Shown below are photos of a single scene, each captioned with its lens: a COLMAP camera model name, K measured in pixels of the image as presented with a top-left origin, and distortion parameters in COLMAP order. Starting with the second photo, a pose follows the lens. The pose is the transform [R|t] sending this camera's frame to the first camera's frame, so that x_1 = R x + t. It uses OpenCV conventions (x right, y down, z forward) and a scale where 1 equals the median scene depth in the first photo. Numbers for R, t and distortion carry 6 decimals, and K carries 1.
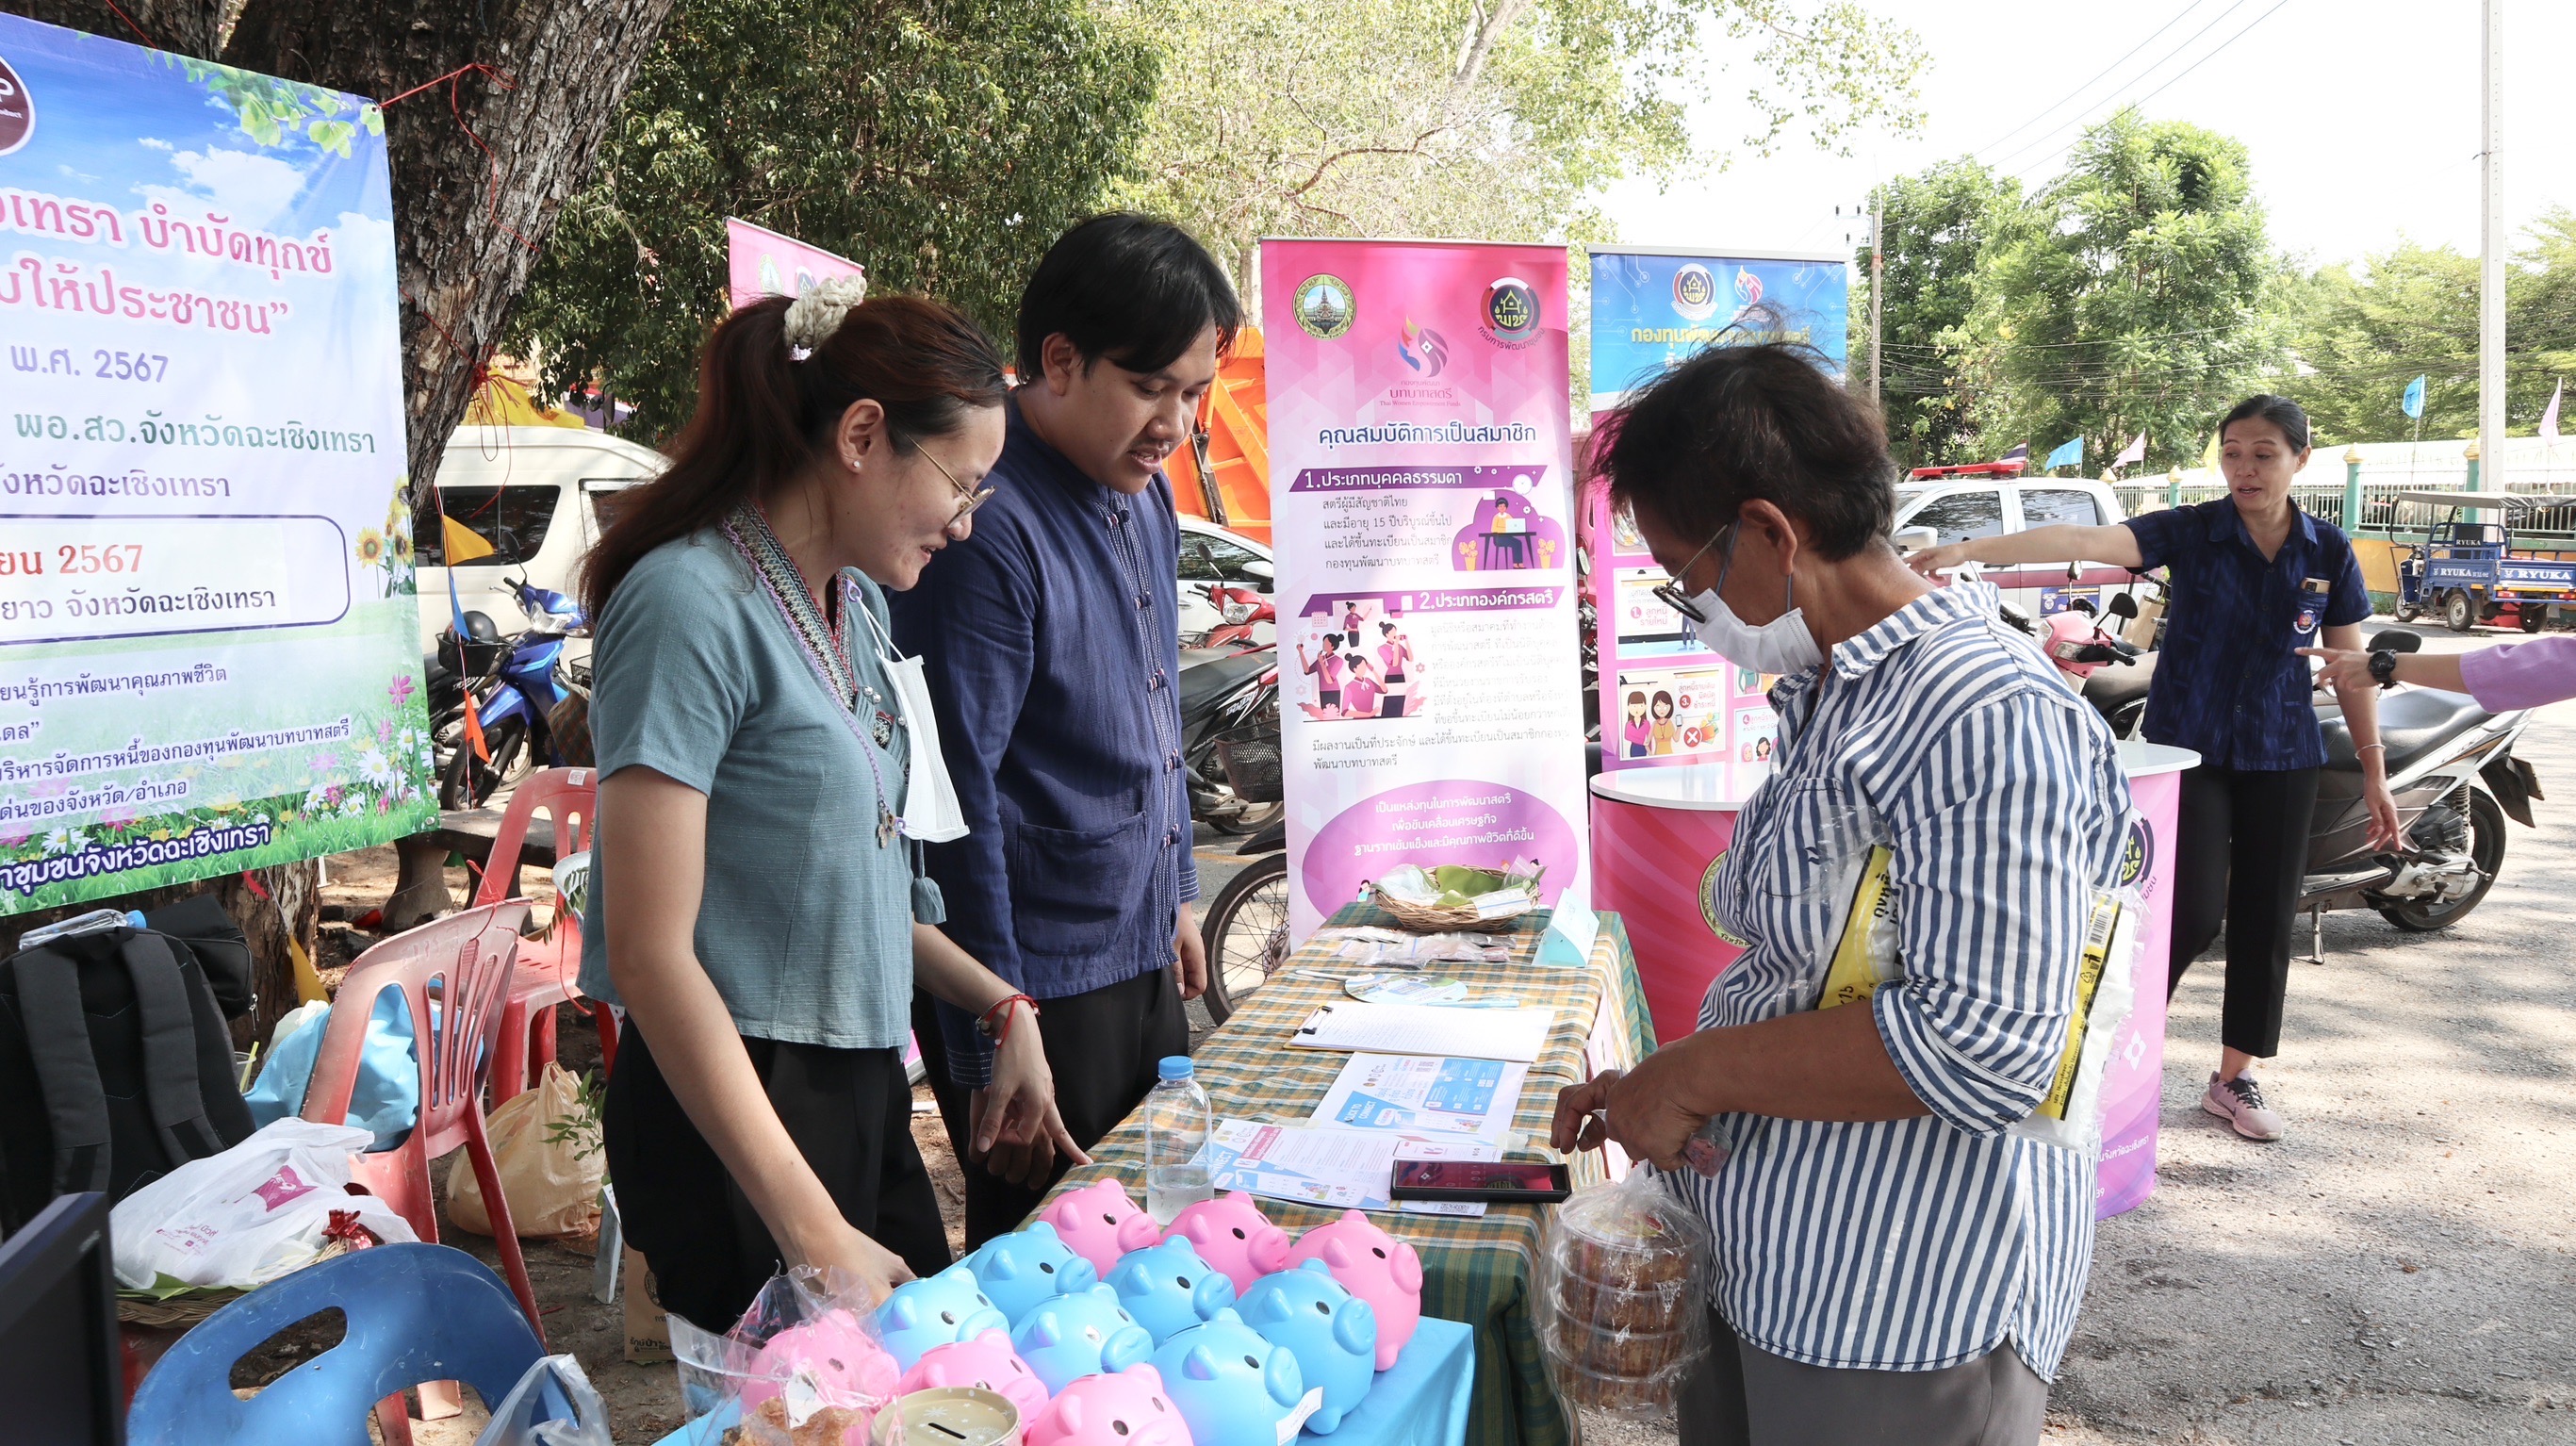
lens RADIAL K [[1802.6, 0, 1282.2], [0, 1802.6, 731.8], [0, 0, 1]] dist [-0.127388, 0.077705]
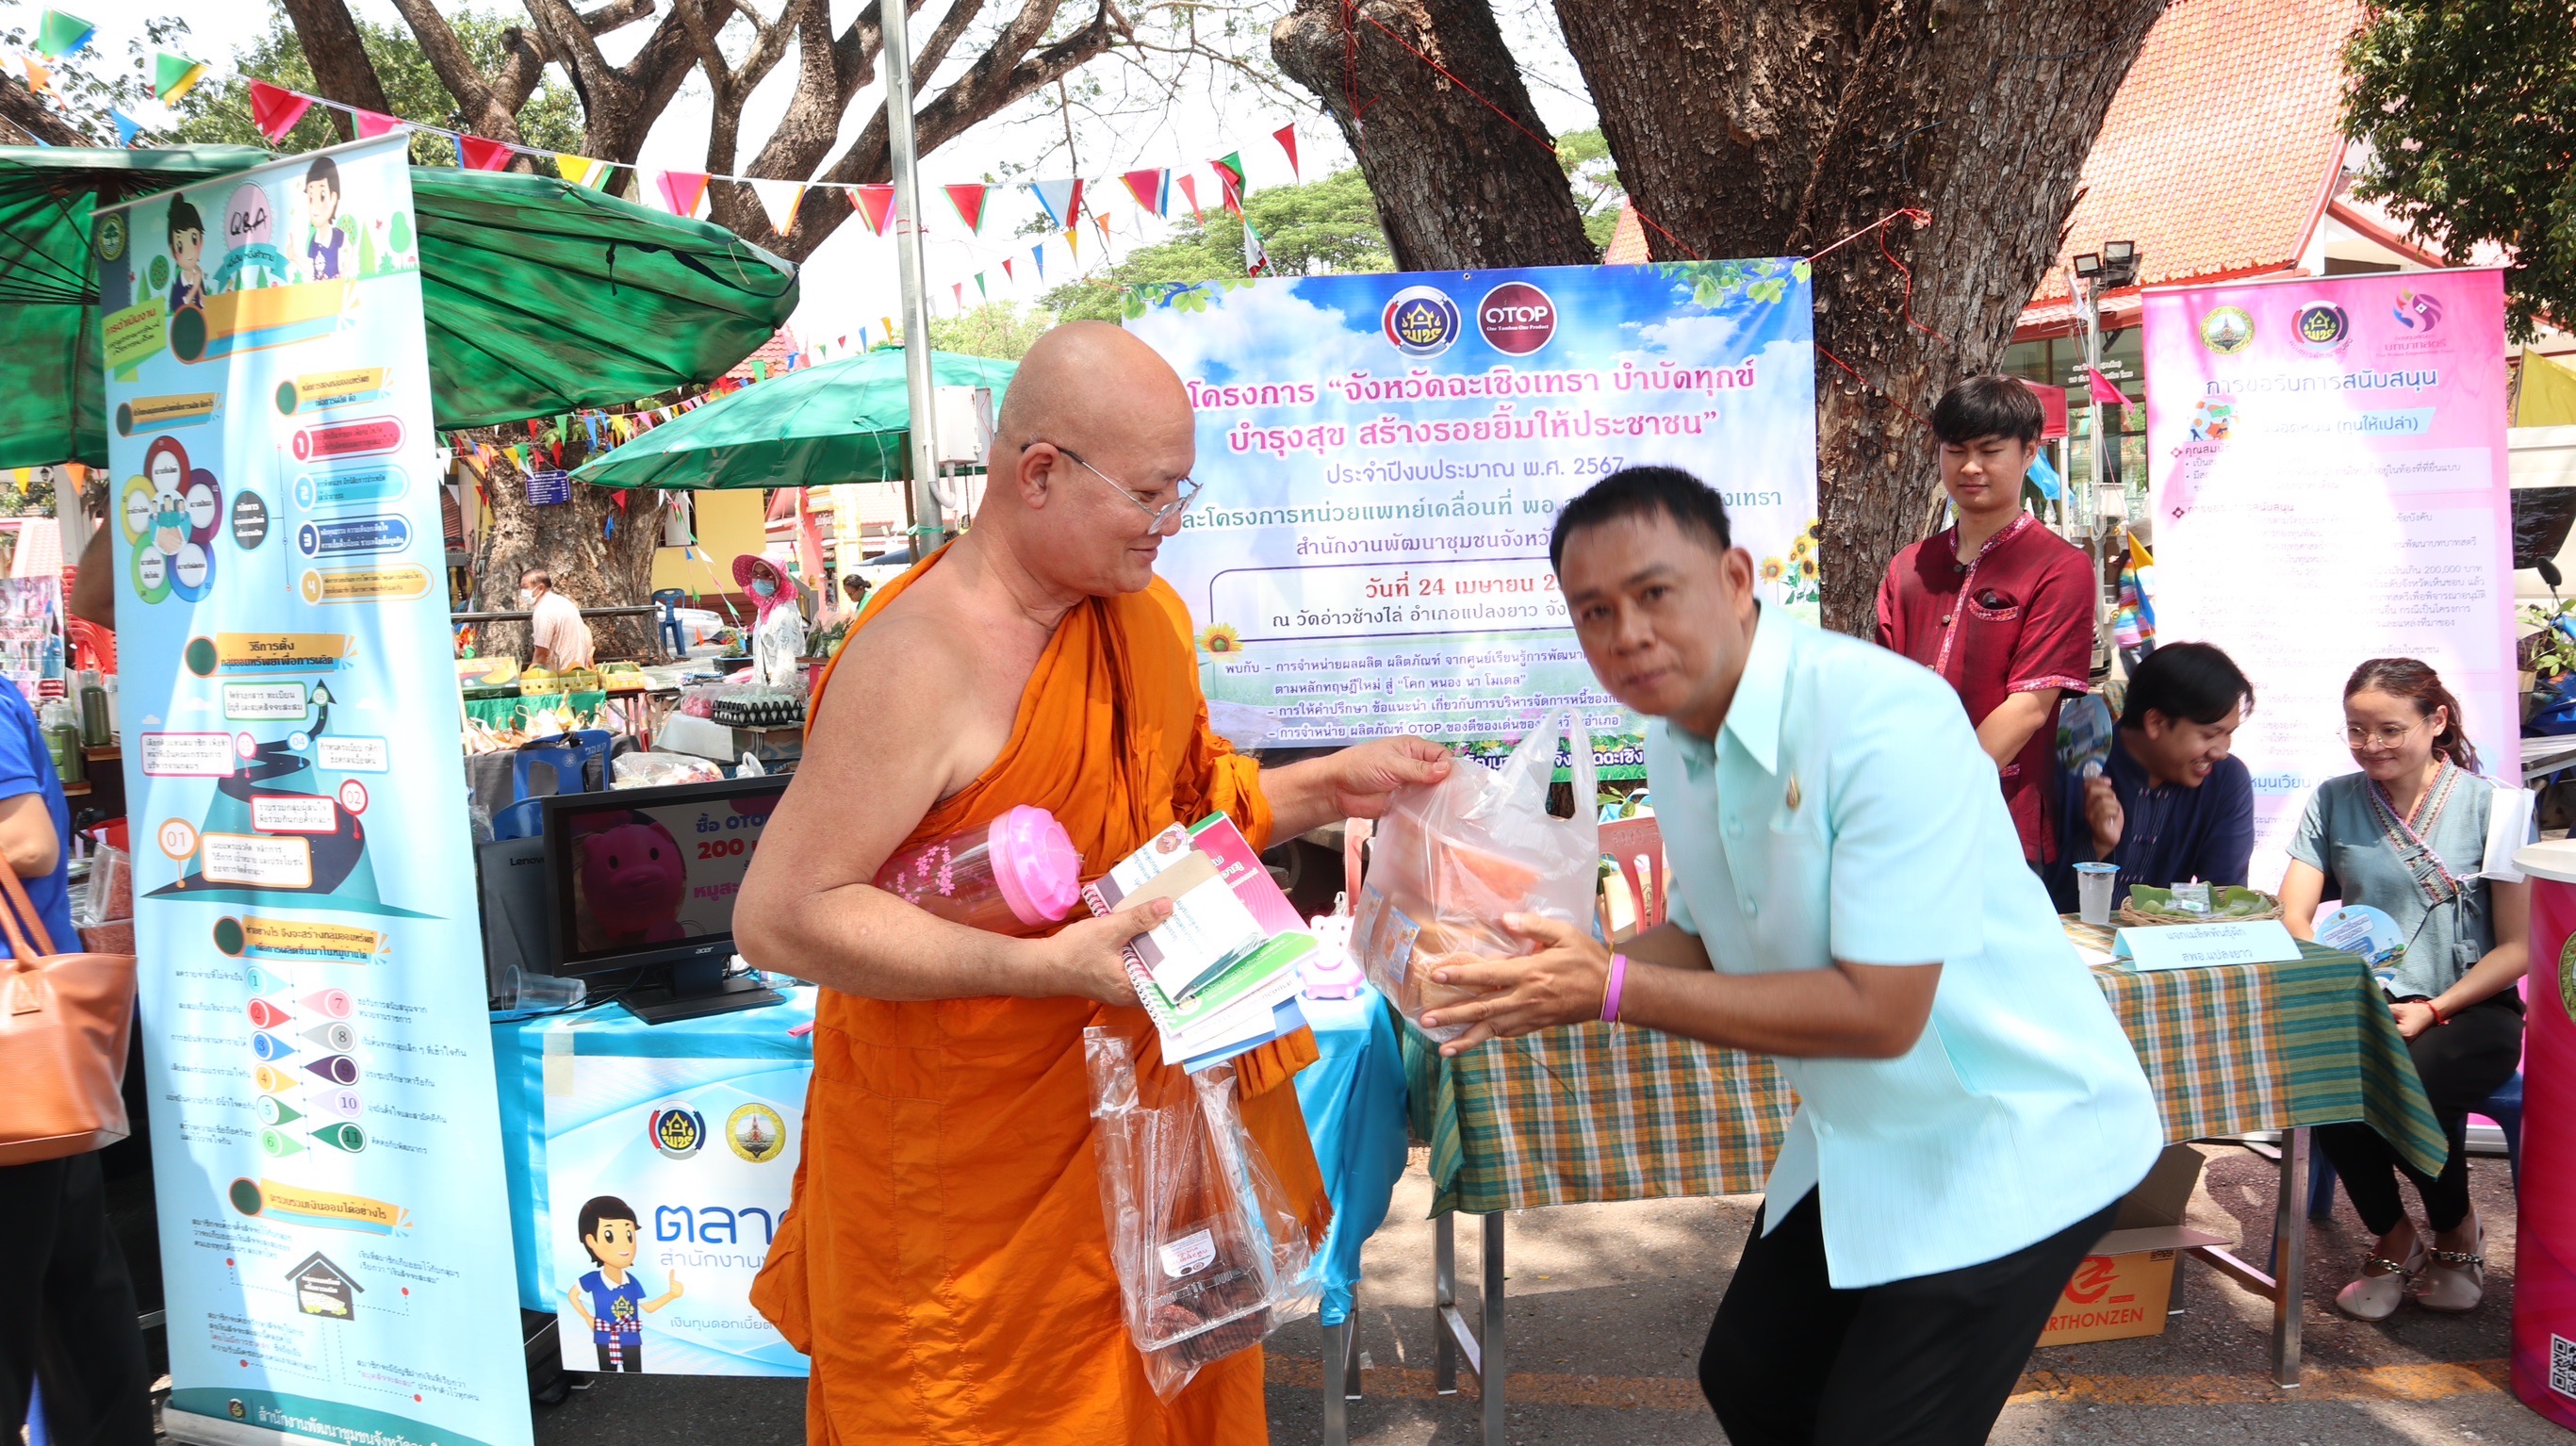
lens RADIAL K [[1802.6, 0, 1282.2], [0, 1802.6, 731.8], [0, 0, 1]] dist [-0.127388, 0.077705]
pose [[0.364947, 0.079750, -0.927606, 0.605292], [-0.085225, 0.995003, 0.052015, -0.010578], [0.927120, 0.060072, 0.369920, 0.066469]]
